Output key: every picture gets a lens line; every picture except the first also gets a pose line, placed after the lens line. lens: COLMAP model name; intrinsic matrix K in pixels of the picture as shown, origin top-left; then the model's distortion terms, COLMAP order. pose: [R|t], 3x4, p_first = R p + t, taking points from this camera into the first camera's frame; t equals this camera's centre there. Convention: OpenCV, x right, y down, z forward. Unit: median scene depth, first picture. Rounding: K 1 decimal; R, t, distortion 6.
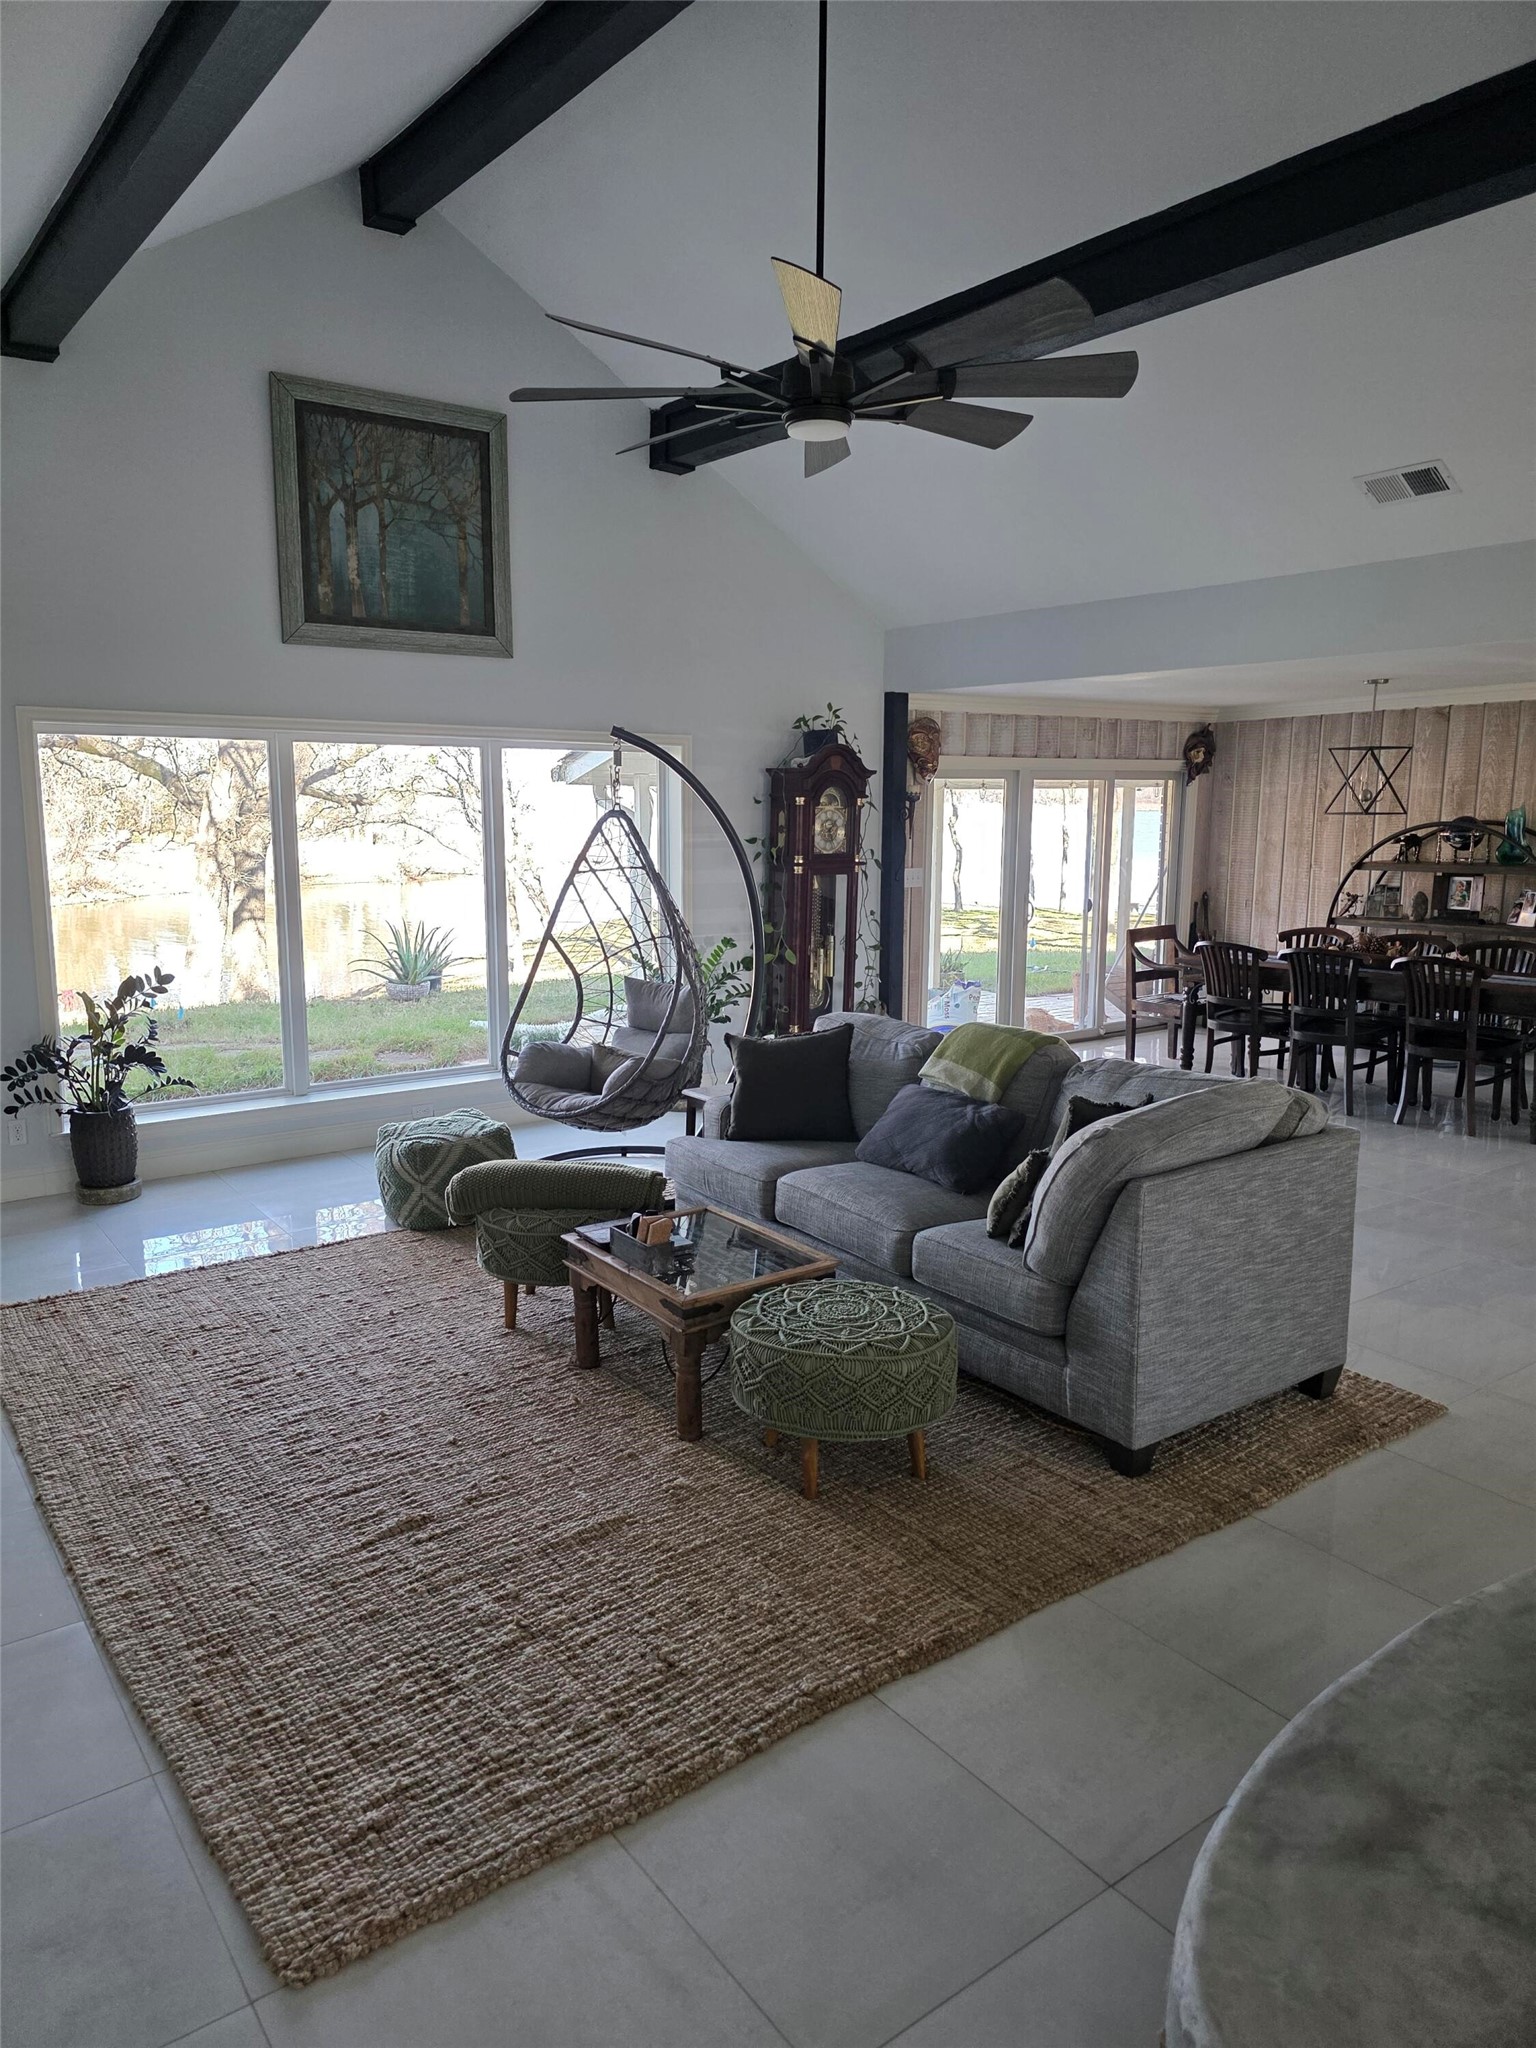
lens RADIAL K [[1389.3, 0, 755.2], [0, 1389.3, 1024.6], [0, 0, 1]] dist [0.010884, -0.002330]
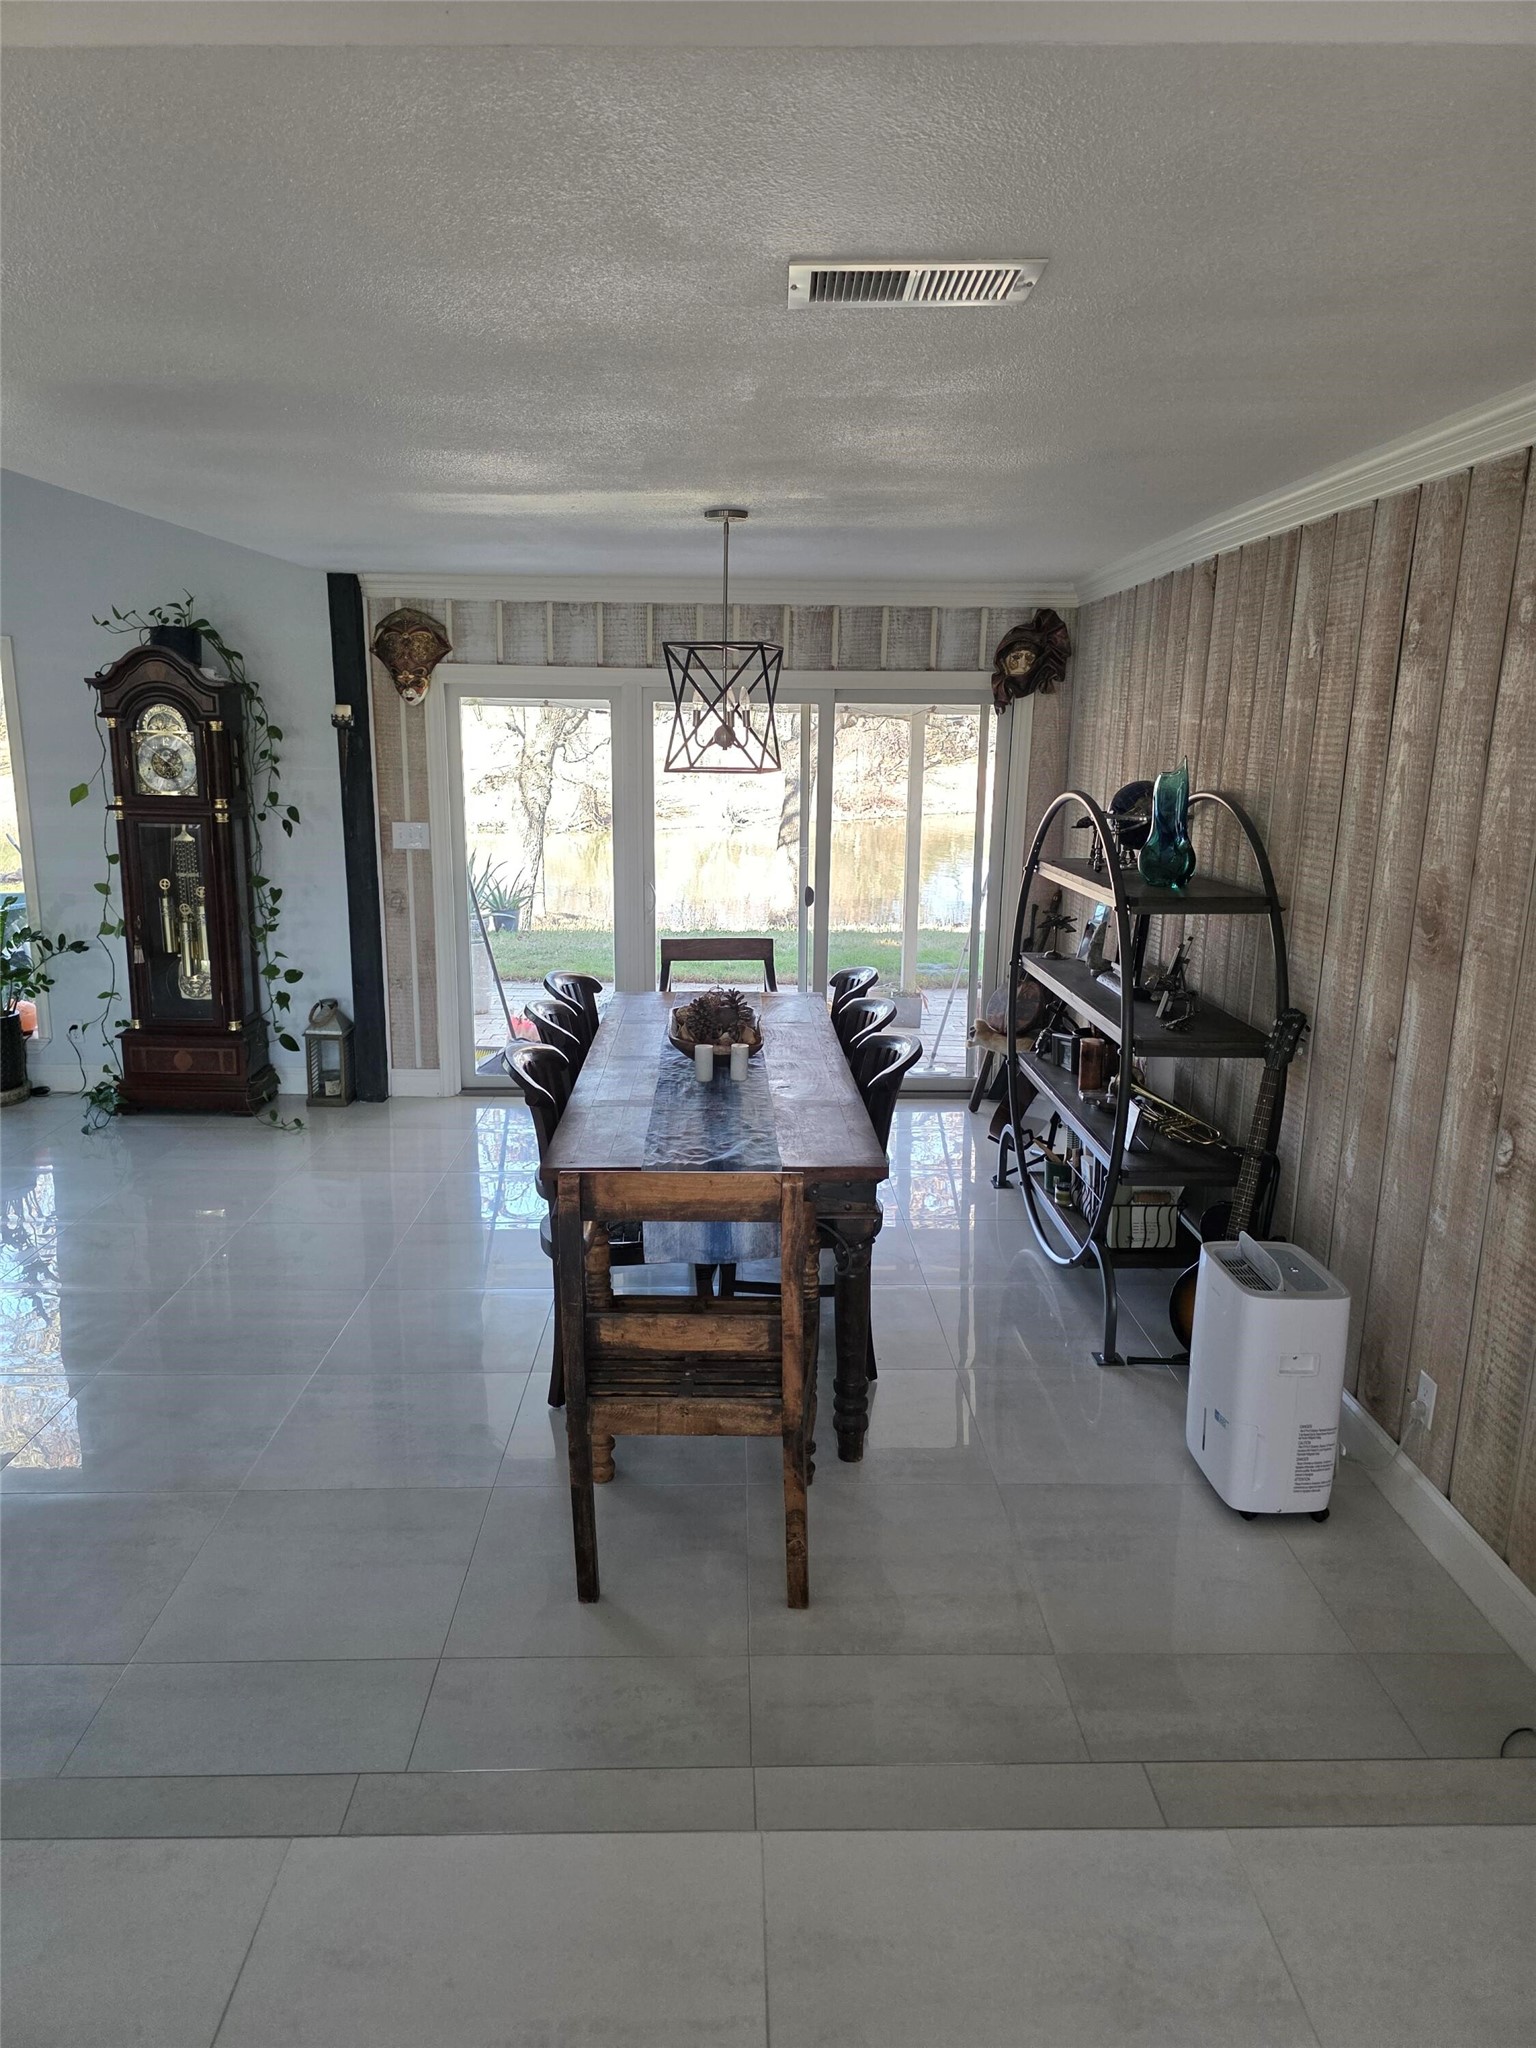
lens RADIAL K [[1389.3, 0, 768.5], [0, 1389.3, 1029.6], [0, 0, 1]] dist [0.010884, -0.002330]
pose [[0.823659, 0.133819, -0.551070, 0.520811], [-0.103402, 0.990908, 0.086076, -0.066995], [0.557578, -0.013915, 0.830008, 0.382980]]
